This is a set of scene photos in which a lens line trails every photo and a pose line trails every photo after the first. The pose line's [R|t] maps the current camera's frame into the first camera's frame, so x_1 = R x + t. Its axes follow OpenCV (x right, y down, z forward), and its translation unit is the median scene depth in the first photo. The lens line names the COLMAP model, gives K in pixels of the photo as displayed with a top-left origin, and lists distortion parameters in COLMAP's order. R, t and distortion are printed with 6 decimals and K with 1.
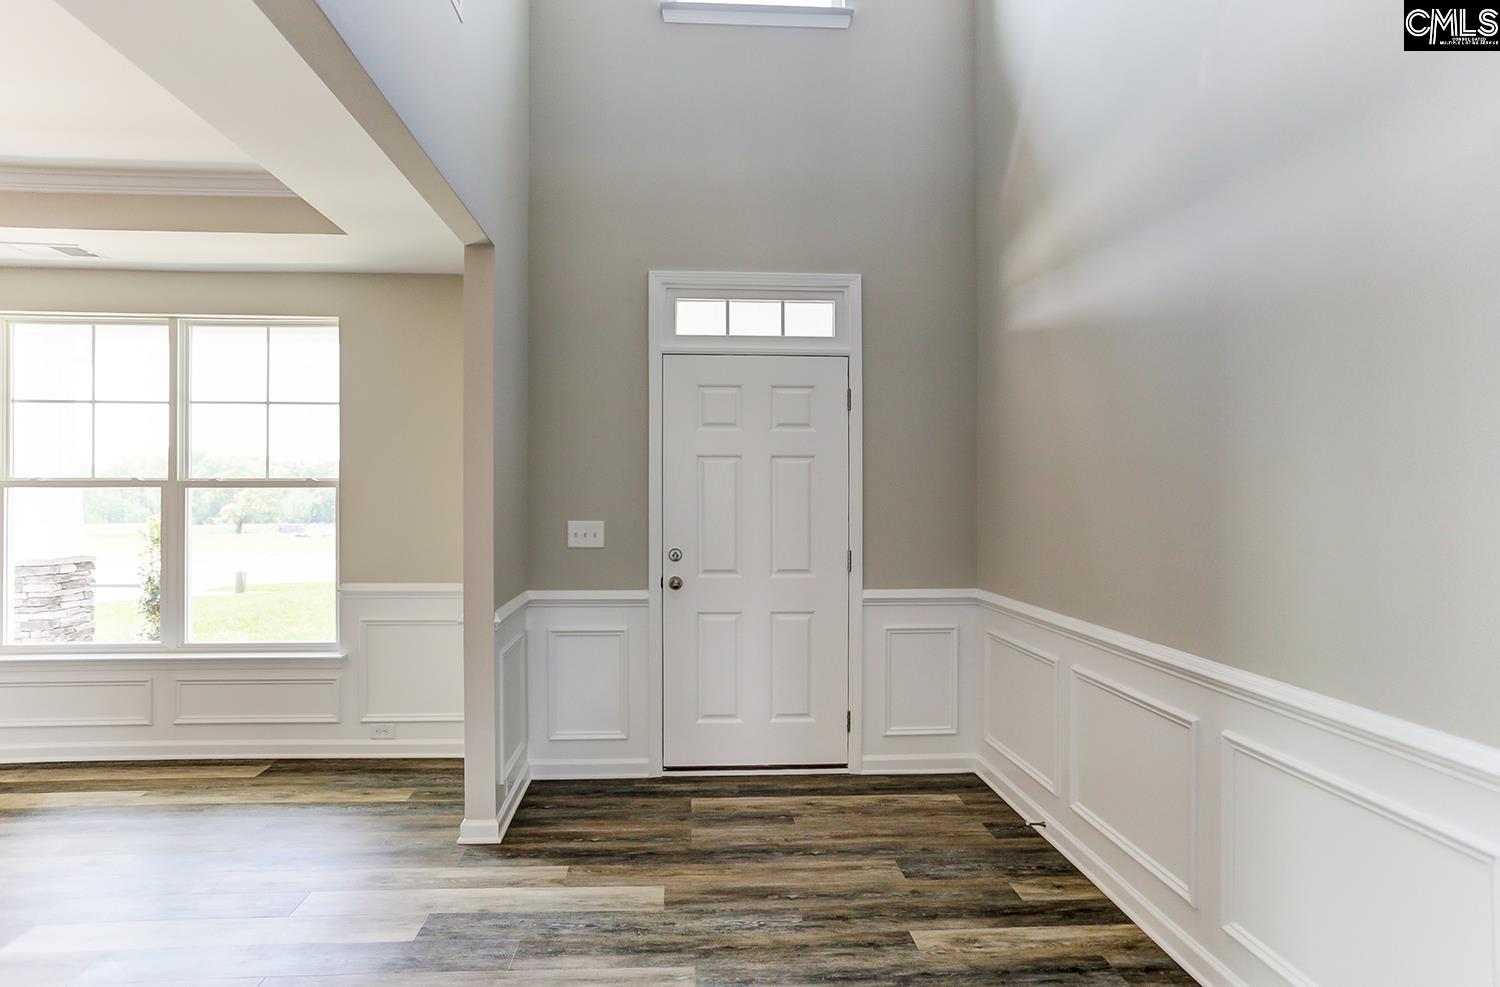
lens RADIAL K [[751.4, 0, 750.0], [0, 751.4, 493.5], [0, 0, 1]] dist [-0.060893, 0.025998]
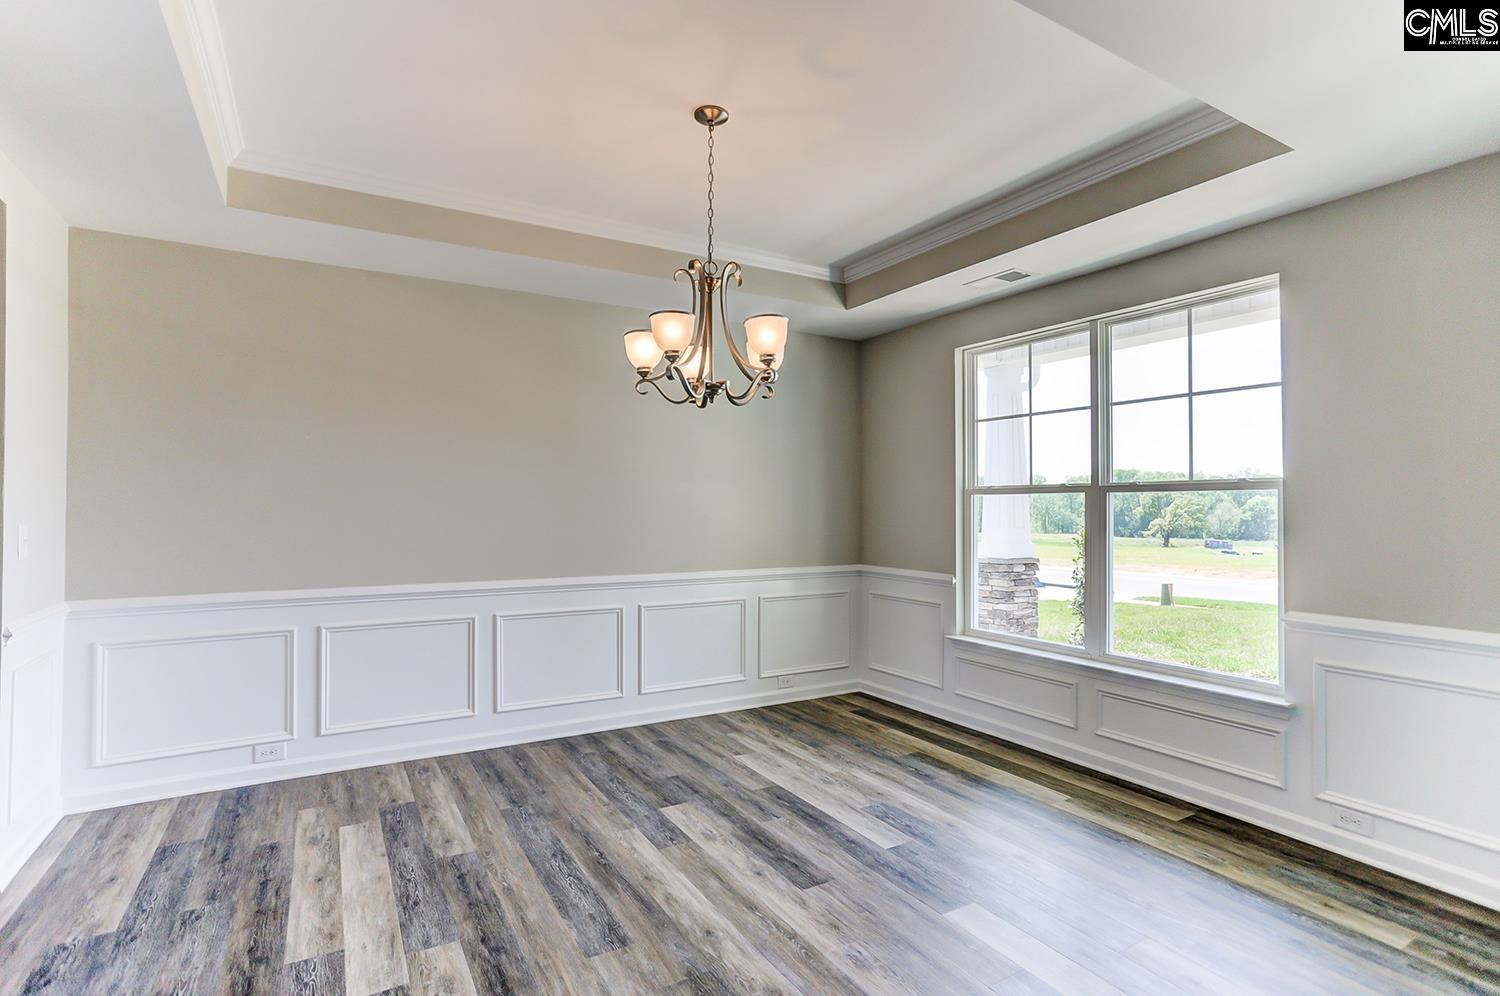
lens RADIAL K [[748.4, 0, 750.0], [0, 748.4, 498.0], [0, 0, 1]] dist [-0.028644, 0.031892]
pose [[0.437333, -0.012725, -0.899210, -0.091167], [-0.000499, 0.999896, -0.014393, 0.014194], [0.899299, 0.006743, 0.437282, 0.142693]]
